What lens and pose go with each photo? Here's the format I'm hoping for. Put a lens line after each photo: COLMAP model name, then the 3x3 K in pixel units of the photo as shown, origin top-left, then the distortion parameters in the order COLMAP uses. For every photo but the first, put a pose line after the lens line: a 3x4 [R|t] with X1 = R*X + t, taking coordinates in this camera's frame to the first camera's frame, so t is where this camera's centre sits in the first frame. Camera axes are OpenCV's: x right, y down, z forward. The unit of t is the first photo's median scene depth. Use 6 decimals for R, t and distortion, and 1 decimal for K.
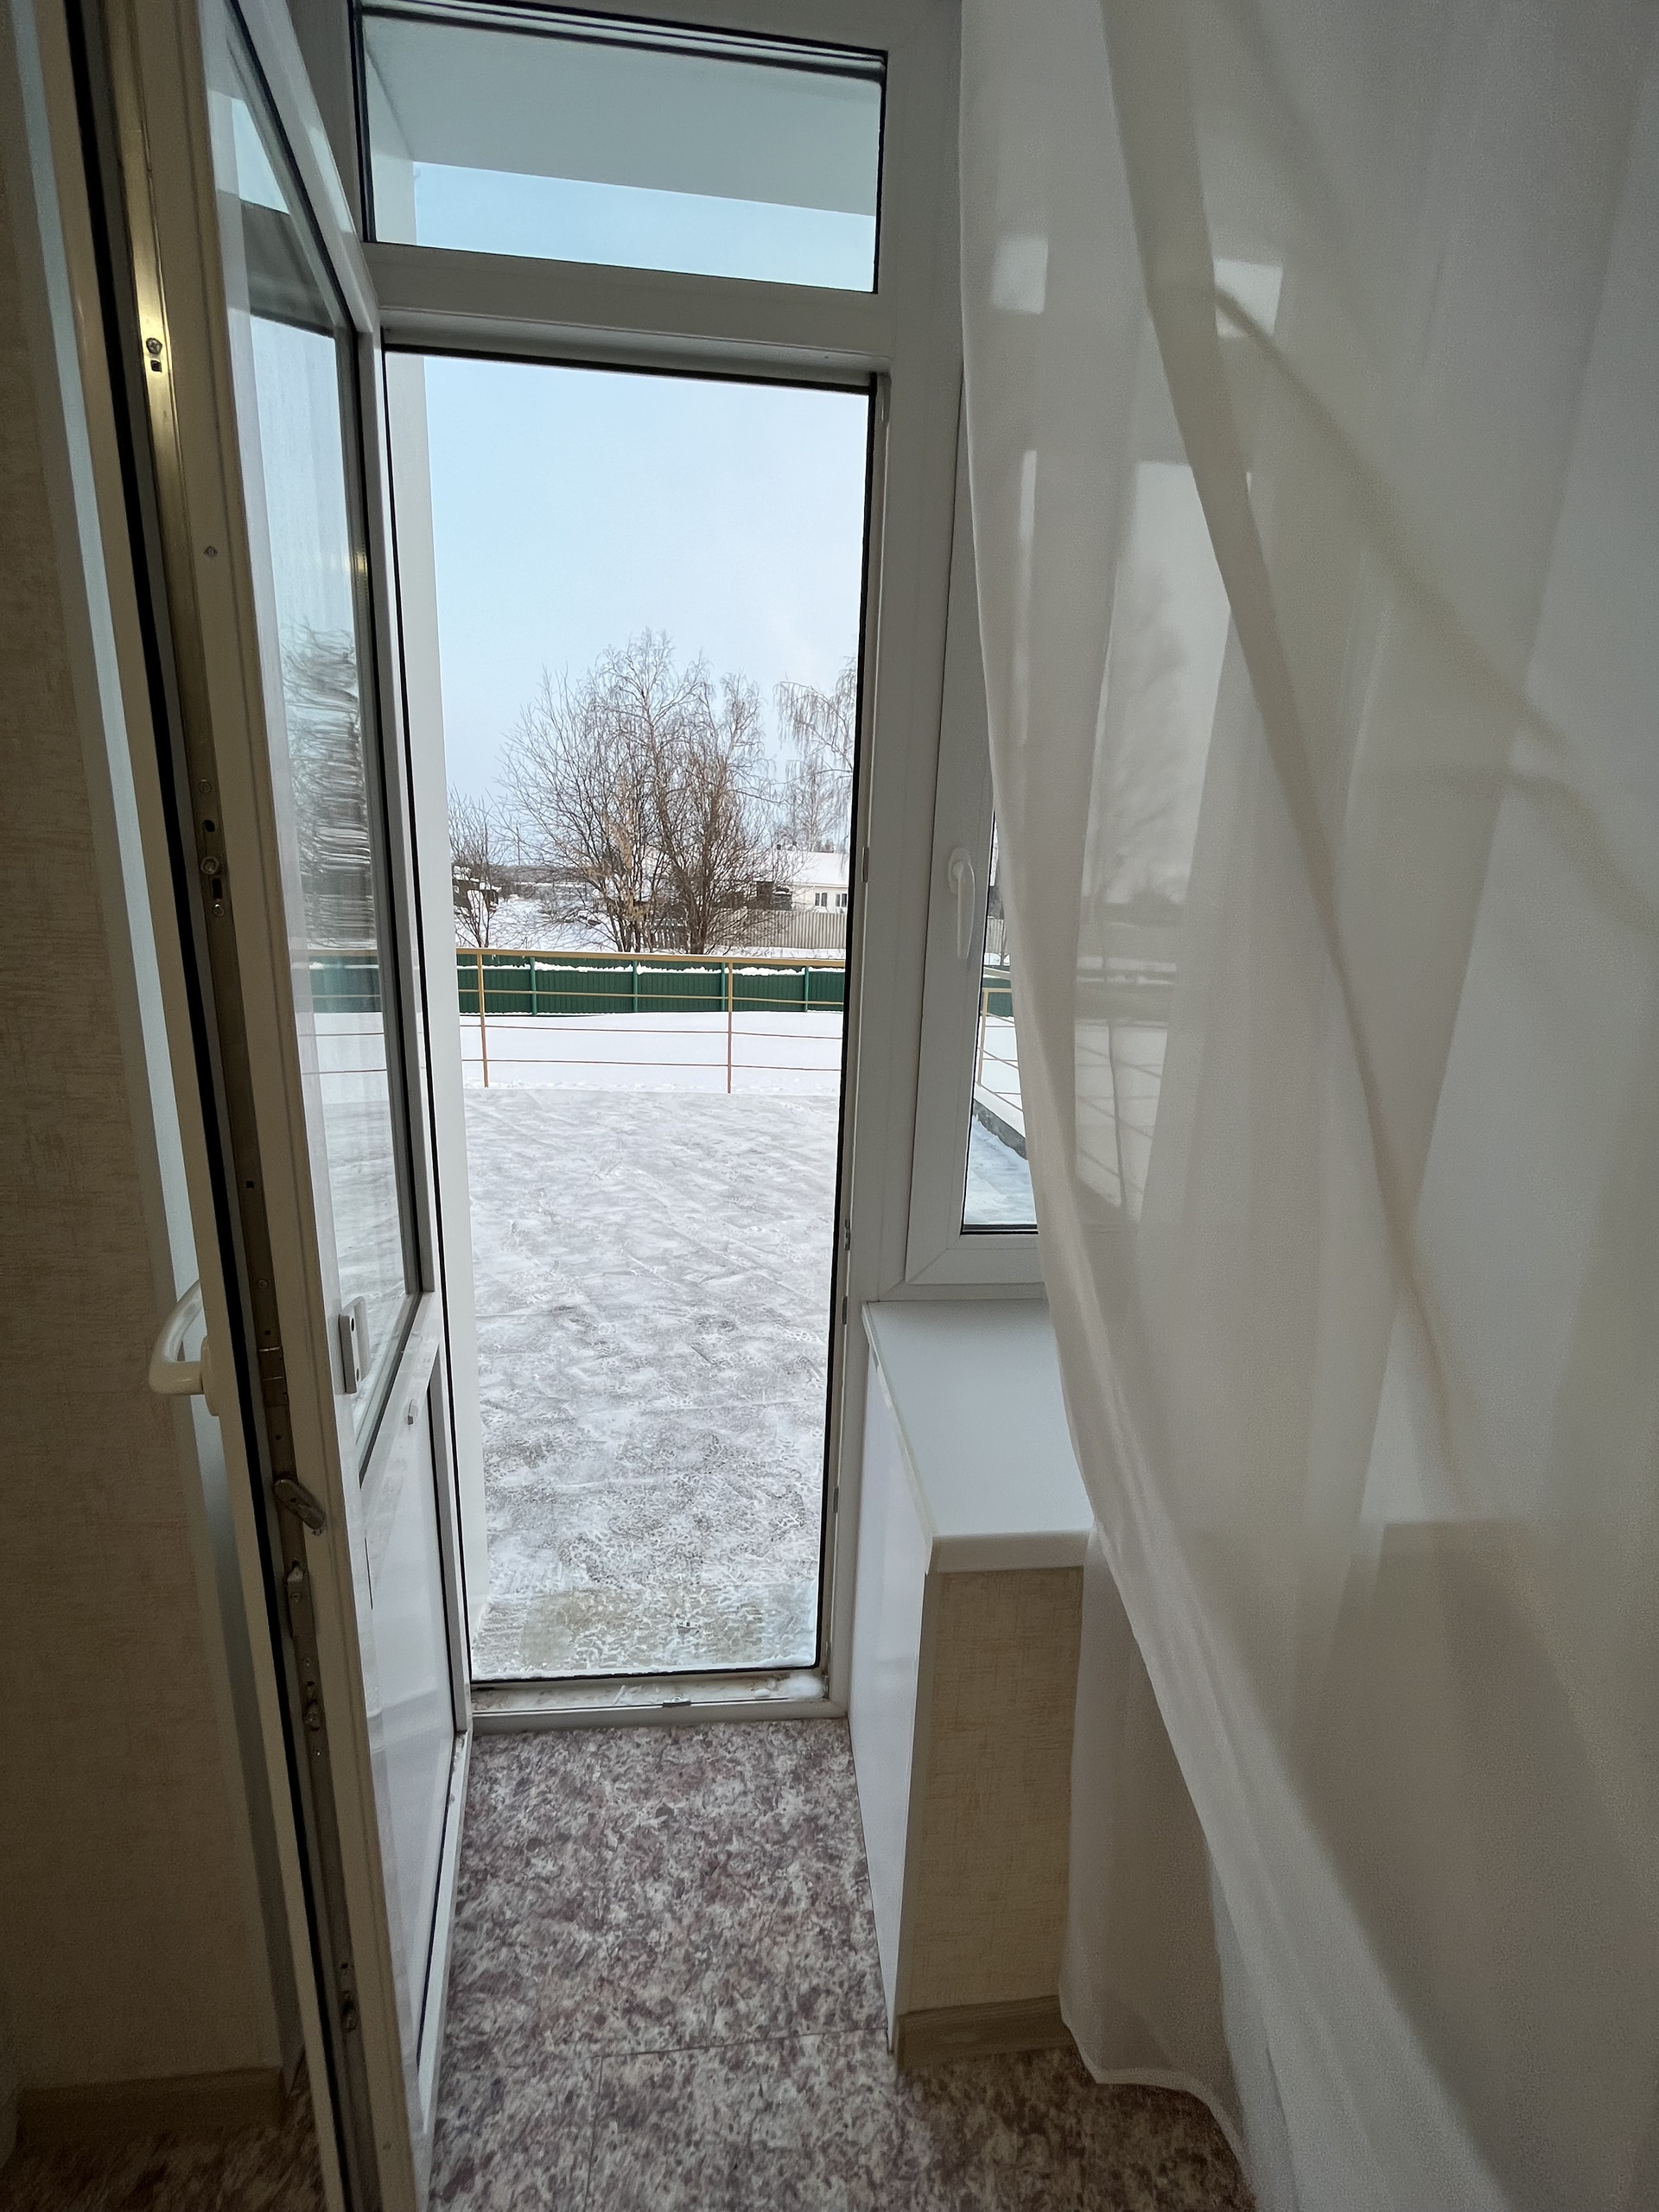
lens RADIAL K [[895.6, 0, 832.4], [0, 895.6, 1114.7], [0, 0, 1]] dist [-0.007073, 0.000707]
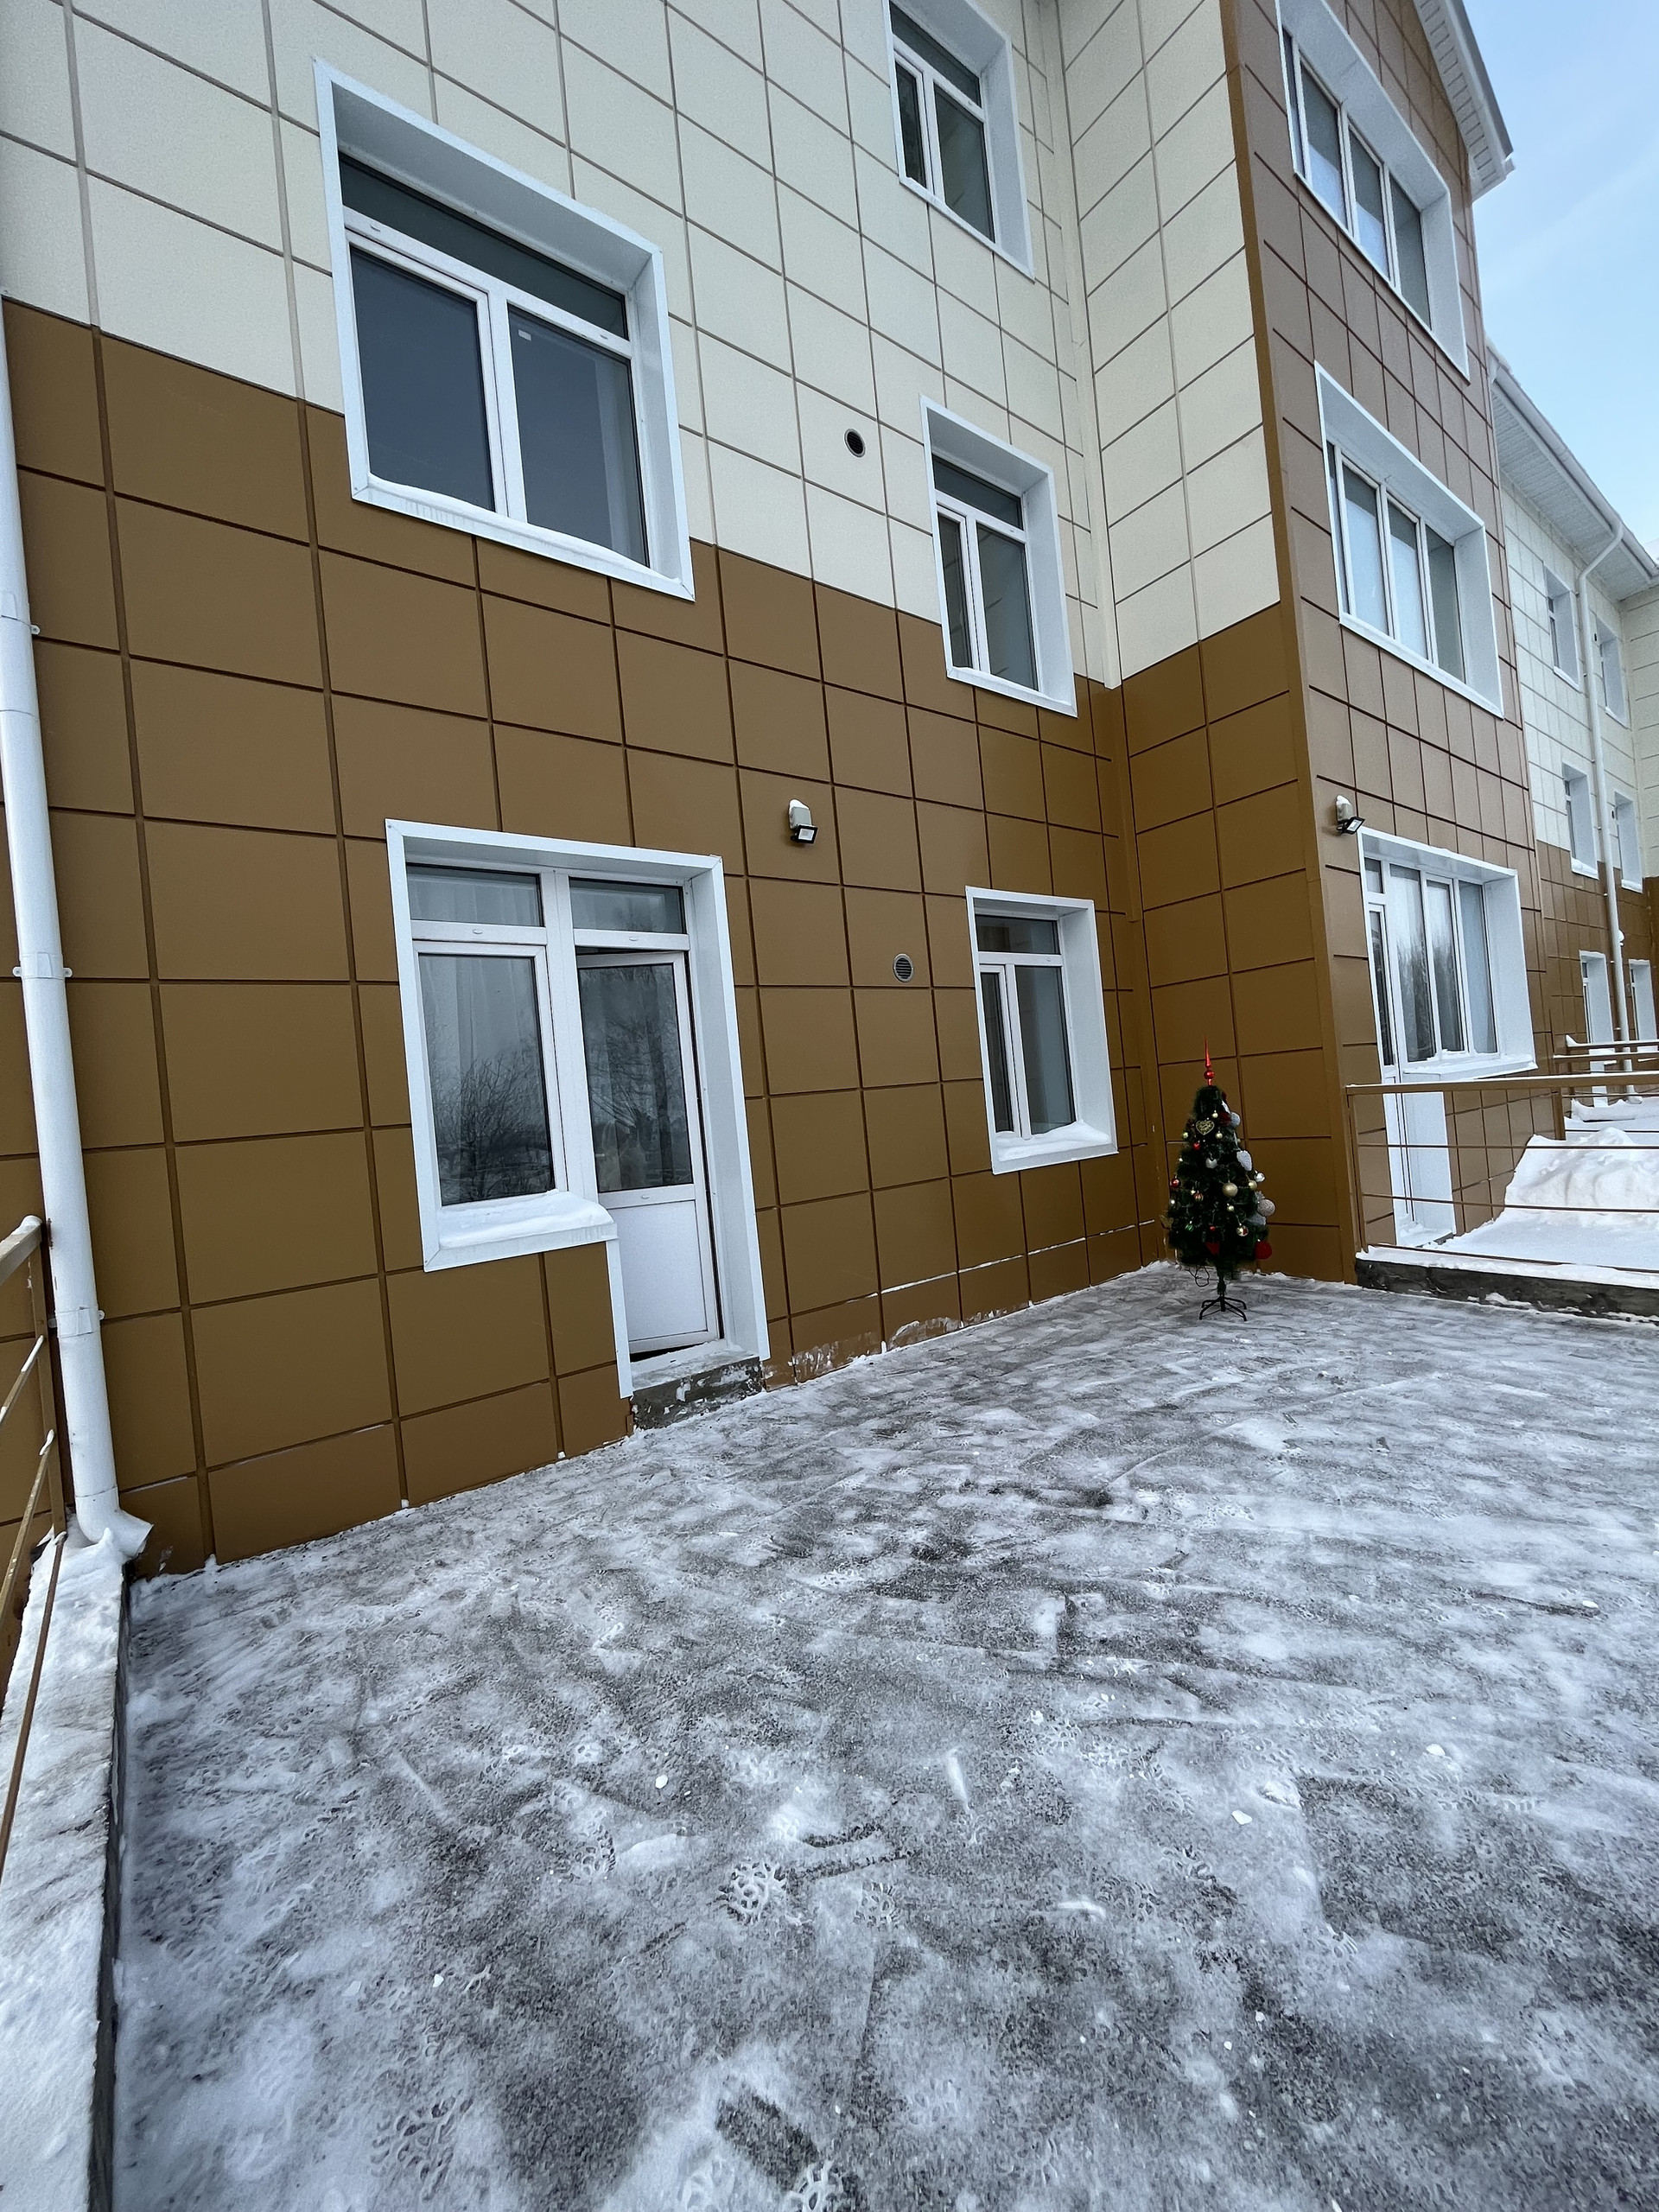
lens RADIAL K [[895.6, 0, 825.1], [0, 895.6, 1104.9], [0, 0, 1]] dist [-0.007073, 0.000707]
pose [[-0.853184, 0.034746, -0.520451, 0.316552], [-0.067924, 0.981882, 0.176901, -0.256288], [0.517168, 0.186280, -0.835366, 1.357056]]
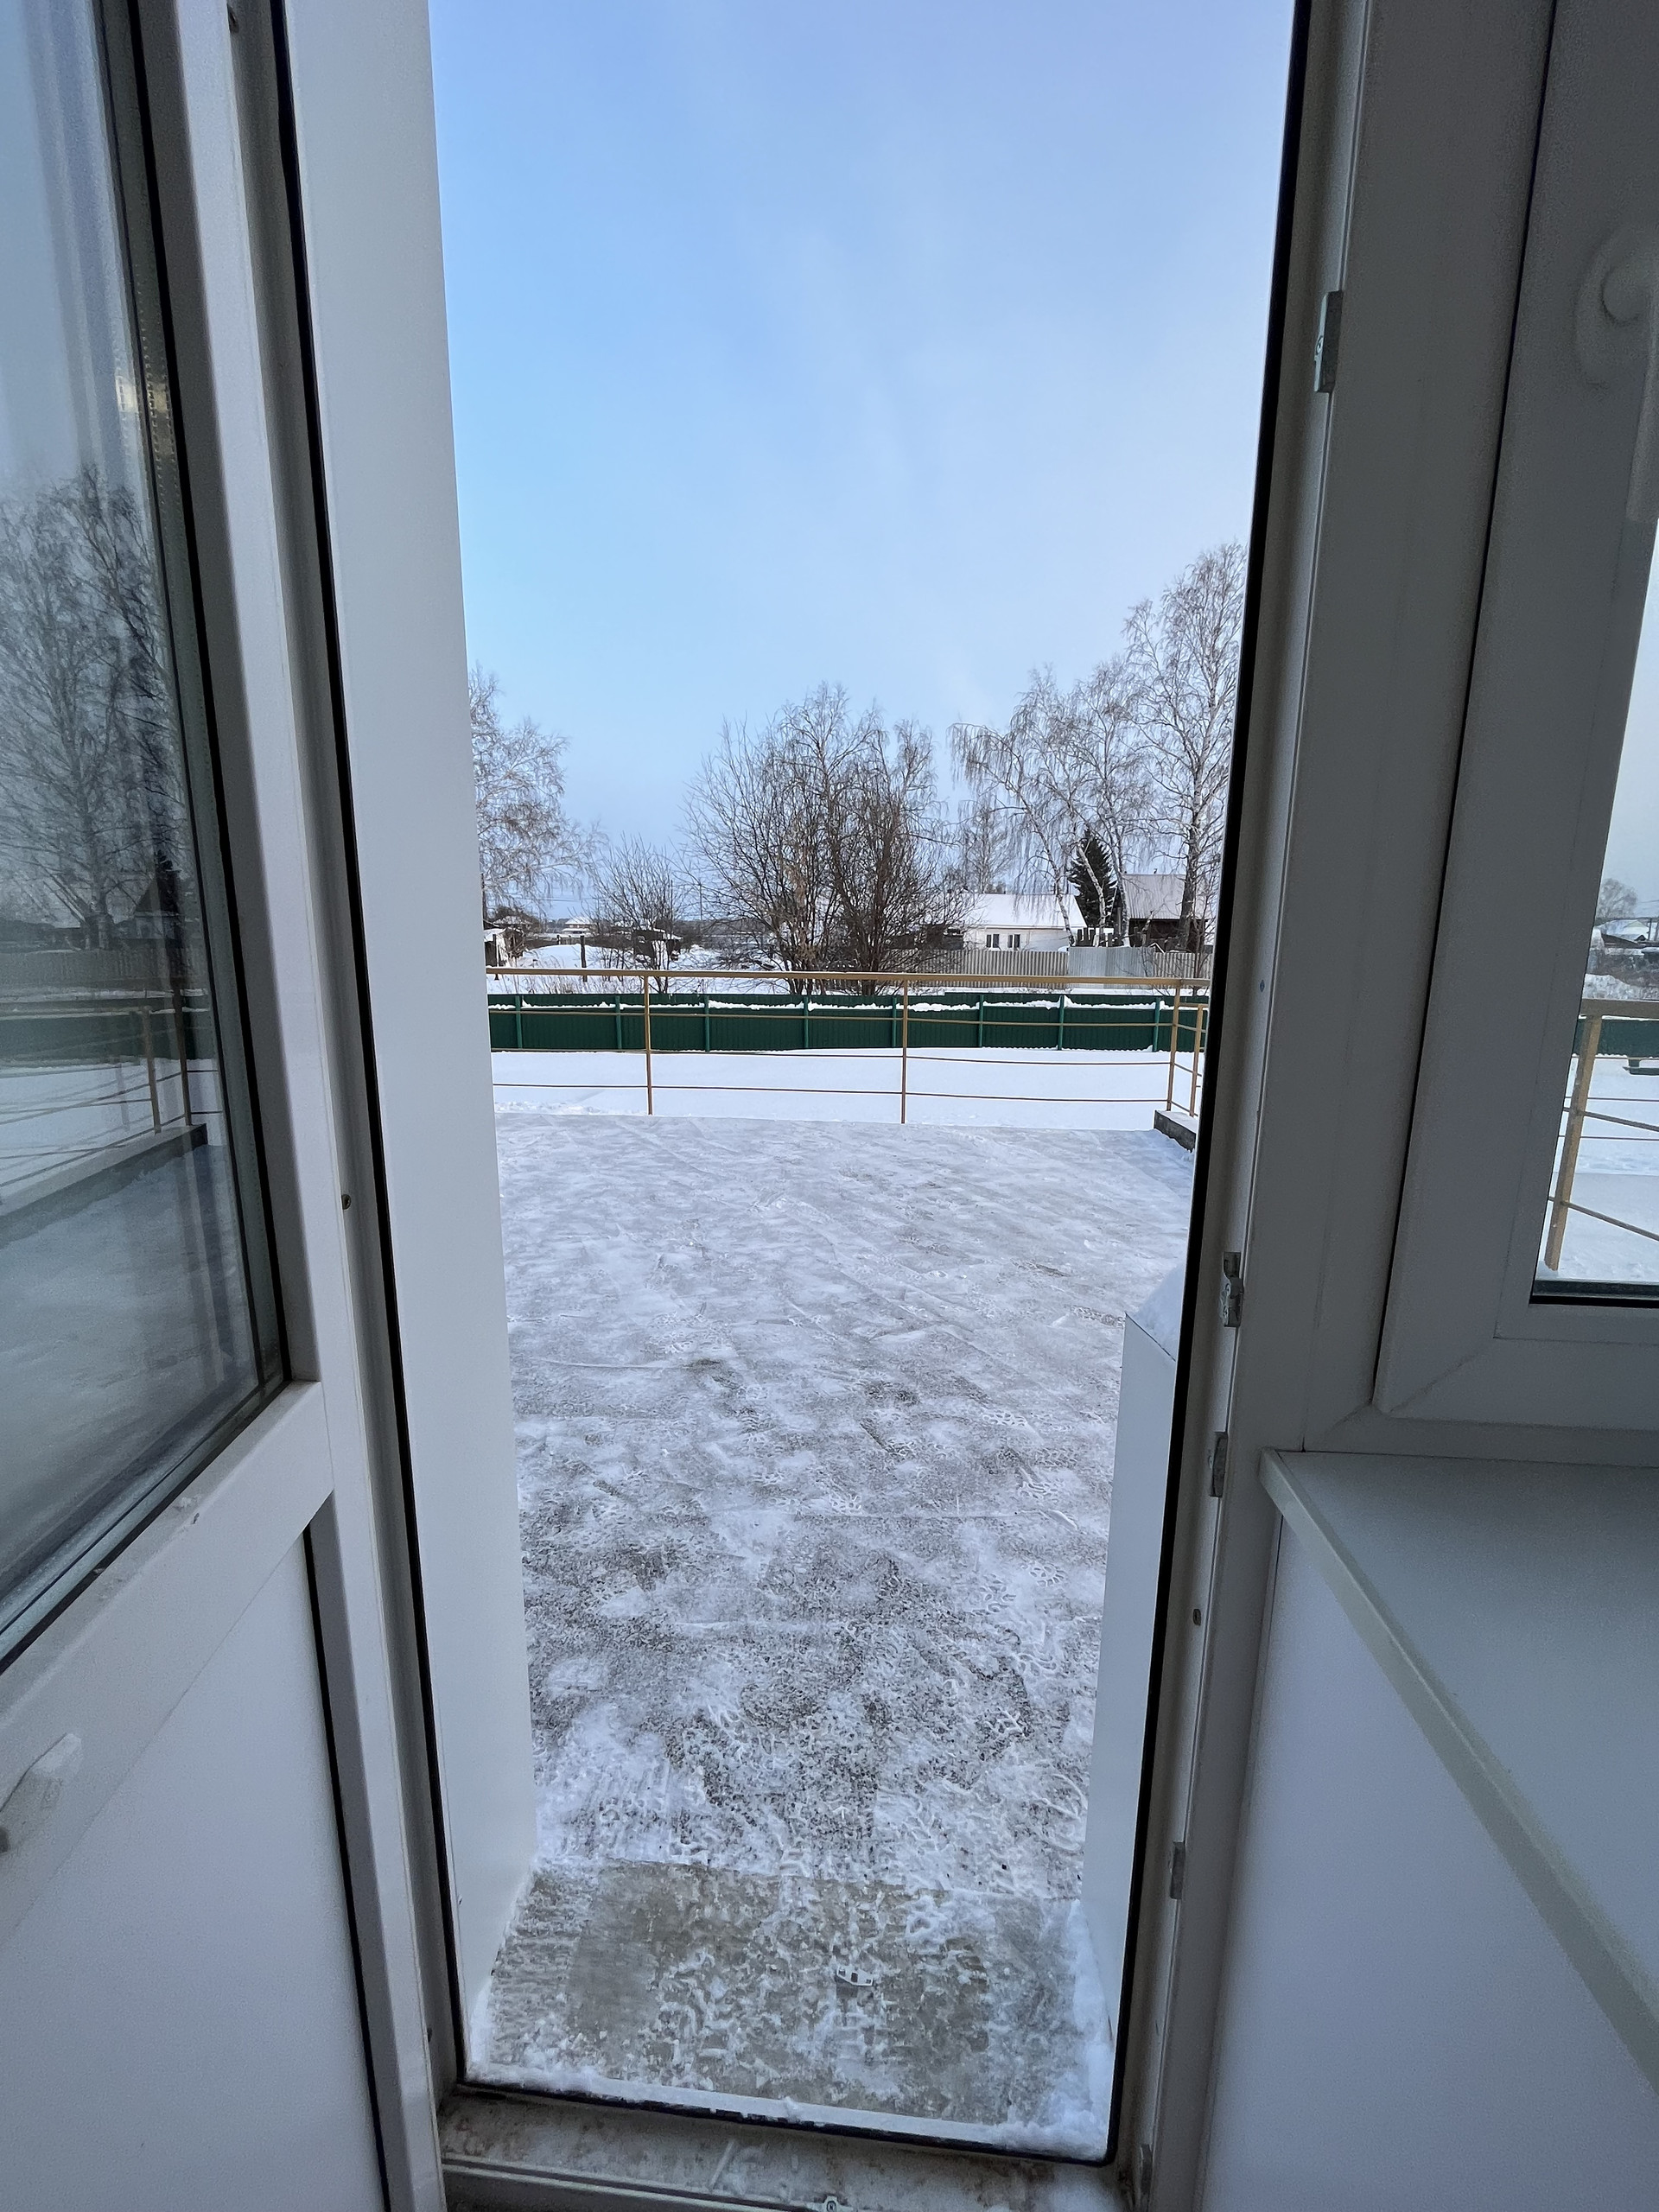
lens RADIAL K [[895.6, 0, 830.6], [0, 895.6, 1115.6], [0, 0, 1]] dist [-0.007073, 0.000707]
pose [[0.982146, 0.005347, -0.188046, -0.032662], [-0.014489, 0.998777, -0.047272, 0.024757], [0.187563, 0.049153, 0.981022, 0.186054]]
